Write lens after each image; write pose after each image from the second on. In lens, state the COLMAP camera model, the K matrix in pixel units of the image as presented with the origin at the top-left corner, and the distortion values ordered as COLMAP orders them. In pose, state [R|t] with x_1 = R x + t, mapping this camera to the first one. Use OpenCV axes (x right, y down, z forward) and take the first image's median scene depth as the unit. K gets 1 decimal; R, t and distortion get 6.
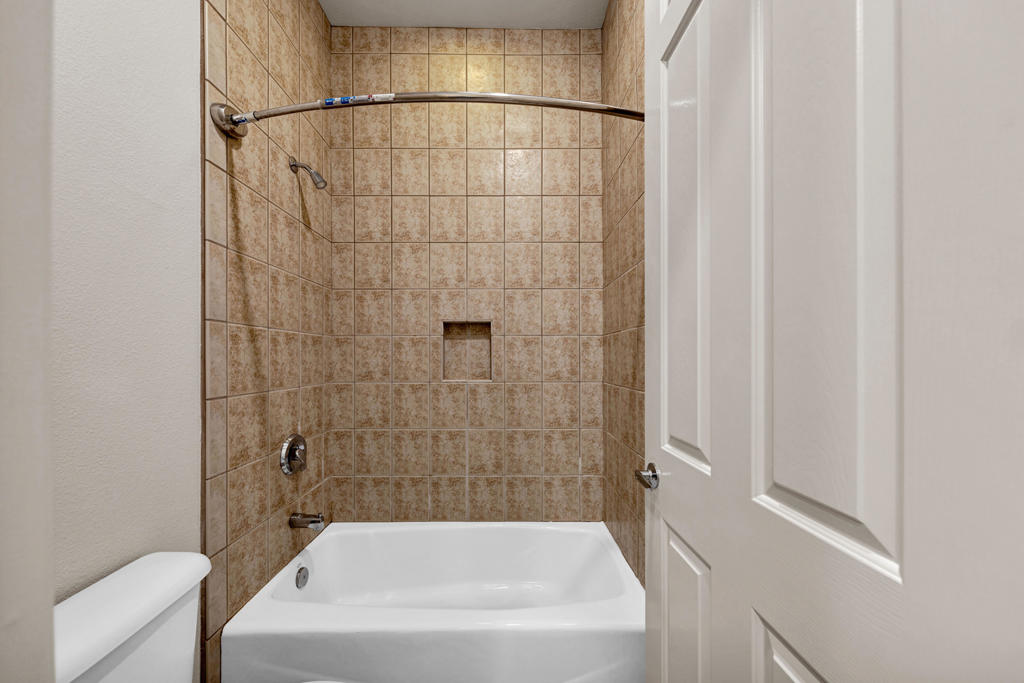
lens RADIAL K [[344.5, 0, 506.4], [0, 344.5, 347.8], [0, 0, 1]] dist [0.002180, 0.000113]
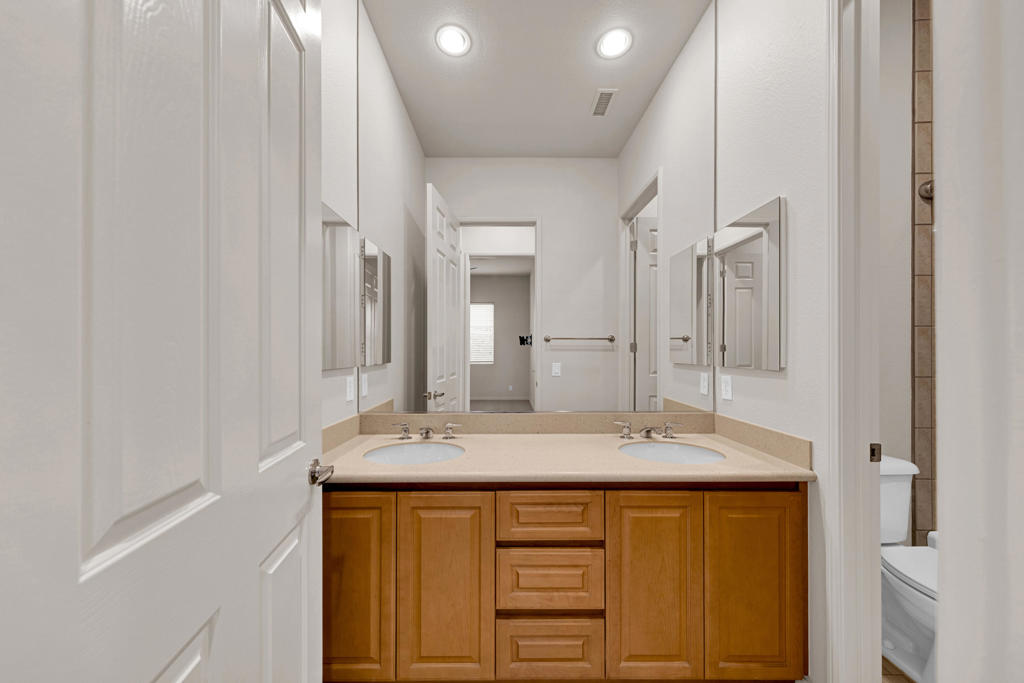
lens RADIAL K [[344.5, 0, 508.1], [0, 344.5, 347.4], [0, 0, 1]] dist [0.002180, 0.000113]
pose [[-0.013213, 0.001069, -0.999912, 0.727054], [0.000727, 0.999999, 0.001060, 0.012092], [0.999912, -0.000713, -0.013214, -0.831298]]
